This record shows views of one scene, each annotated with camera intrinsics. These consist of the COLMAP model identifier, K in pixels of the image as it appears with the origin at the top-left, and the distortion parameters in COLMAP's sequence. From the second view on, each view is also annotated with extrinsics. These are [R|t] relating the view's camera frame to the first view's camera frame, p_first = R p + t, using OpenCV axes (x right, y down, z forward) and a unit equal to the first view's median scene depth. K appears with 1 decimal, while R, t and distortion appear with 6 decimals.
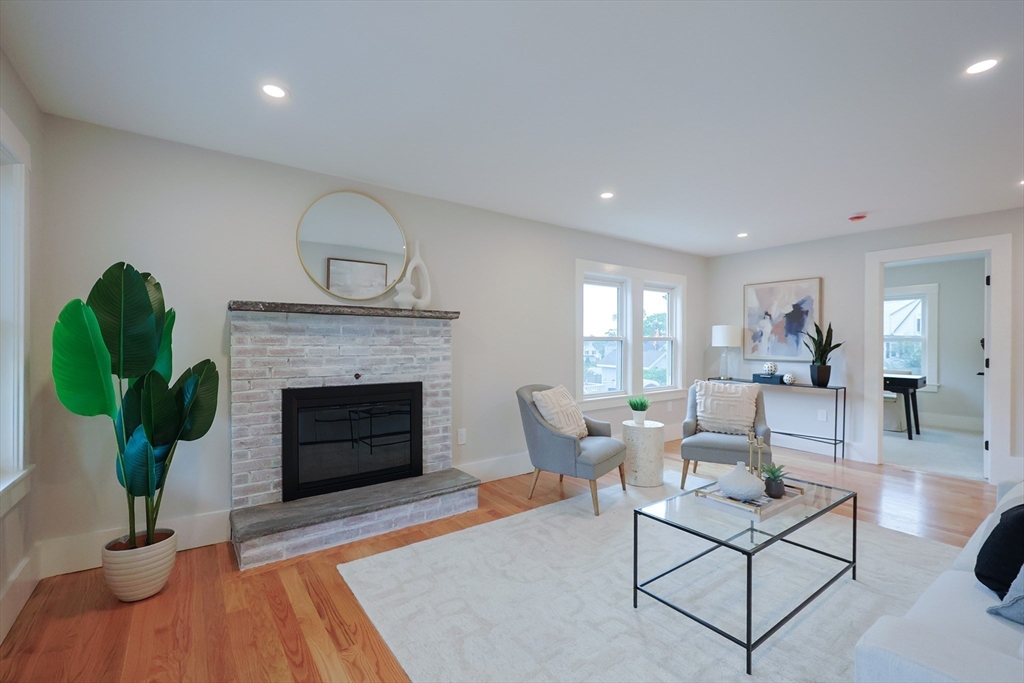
lens RADIAL K [[437.6, 0, 520.8], [0, 437.6, 347.9], [0, 0, 1]] dist [-0.004619, 0.000882]
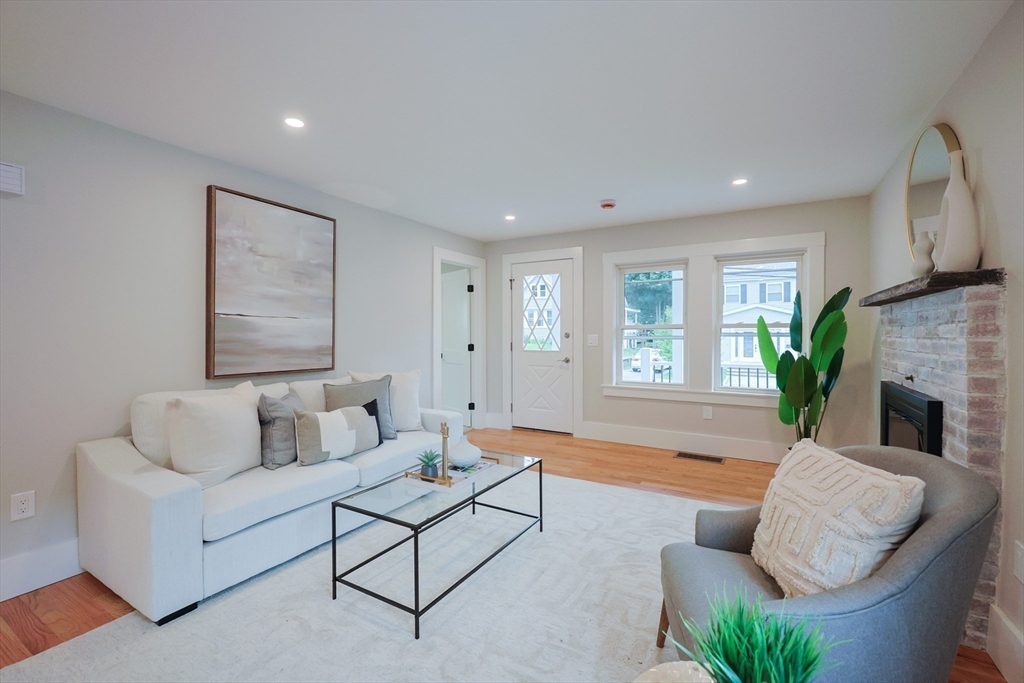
lens RADIAL K [[437.6, 0, 515.0], [0, 437.6, 337.5], [0, 0, 1]] dist [-0.004619, 0.000882]
pose [[-0.923429, 0.004622, -0.383741, 0.496892], [-0.001130, 0.999890, 0.014762, -0.015495], [0.383767, 0.014065, -0.923323, 1.284480]]
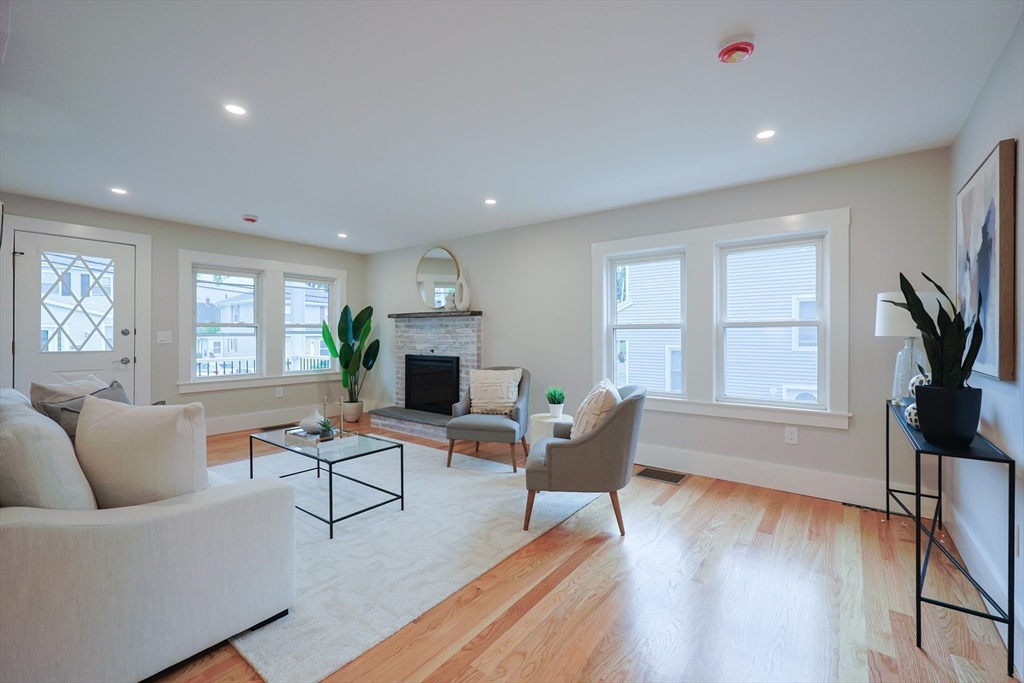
lens RADIAL K [[437.6, 0, 514.6], [0, 437.6, 337.3], [0, 0, 1]] dist [-0.004619, 0.000882]
pose [[0.274927, 0.007189, -0.961438, 1.296773], [-0.008130, 0.999954, 0.005152, -0.002798], [0.961431, 0.006401, 0.274972, 0.743273]]
